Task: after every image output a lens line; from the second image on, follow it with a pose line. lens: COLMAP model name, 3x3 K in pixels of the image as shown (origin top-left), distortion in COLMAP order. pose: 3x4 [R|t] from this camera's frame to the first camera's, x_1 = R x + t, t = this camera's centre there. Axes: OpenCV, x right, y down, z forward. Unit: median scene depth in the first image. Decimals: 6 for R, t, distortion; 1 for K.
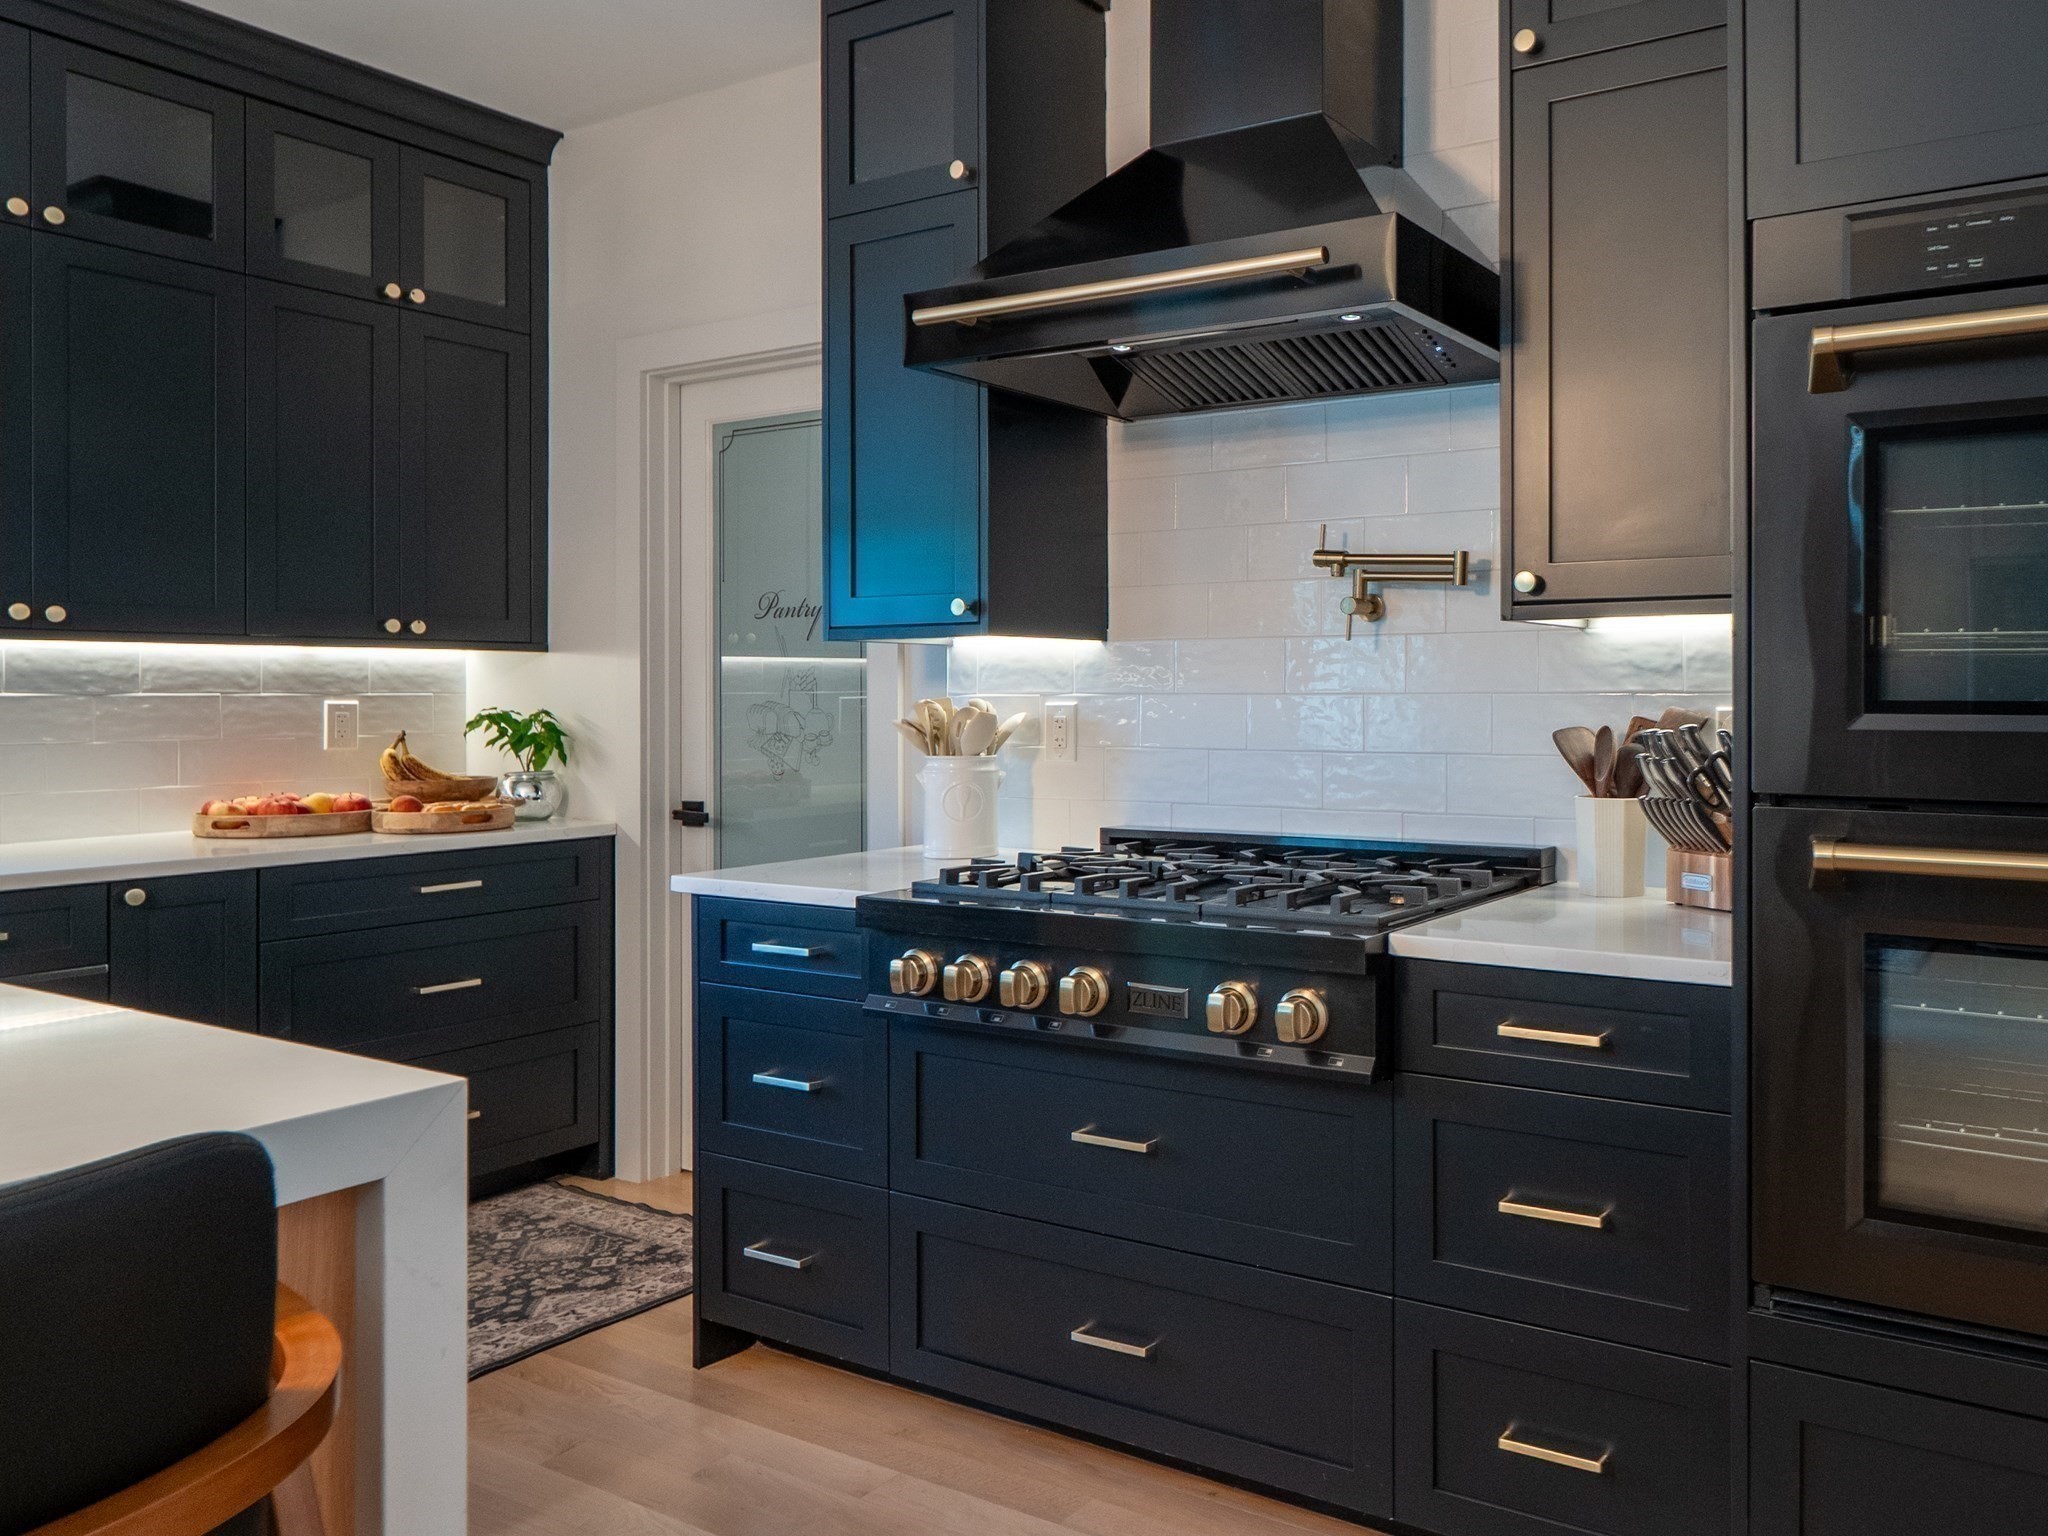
lens RADIAL K [[1544.3, 0, 1024.3], [0, 1544.3, 780.5], [0, 0, 1]] dist [0.004581, 0.004893]
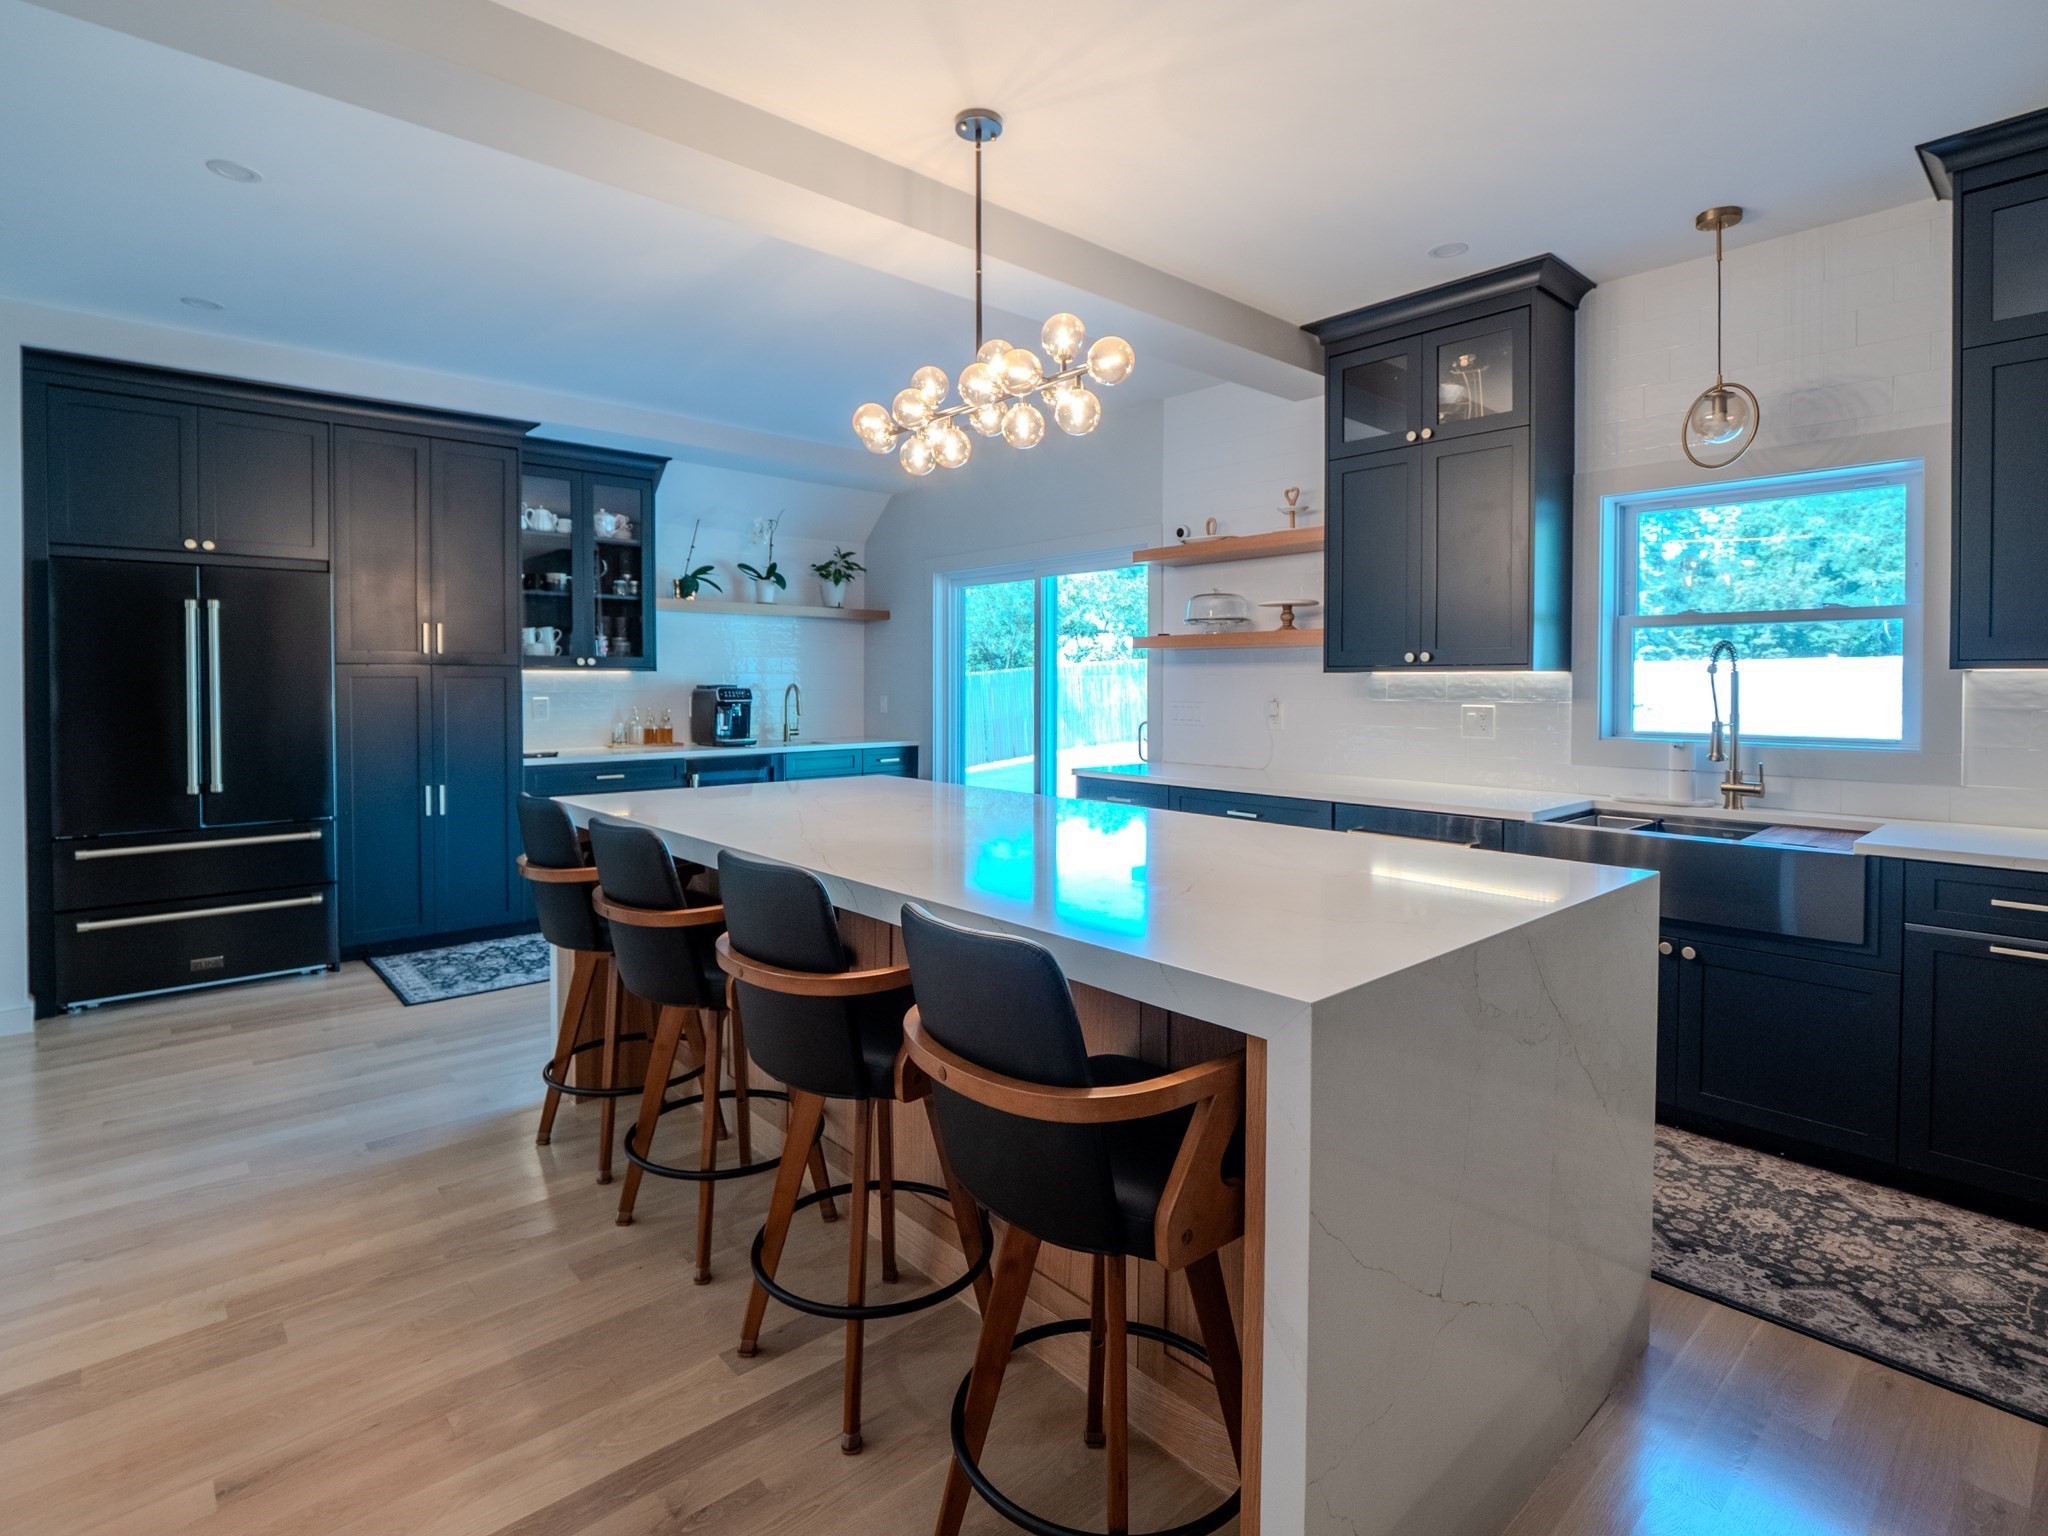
lens RADIAL K [[1036.5, 0, 1024.6], [0, 1036.5, 764.2], [0, 0, 1]] dist [-0.013192, -0.000317]
pose [[-0.274000, 0.059413, -0.959893, 0.700937], [-0.026443, 0.997247, 0.069273, -0.062894], [0.961366, 0.044364, -0.271675, 1.009067]]
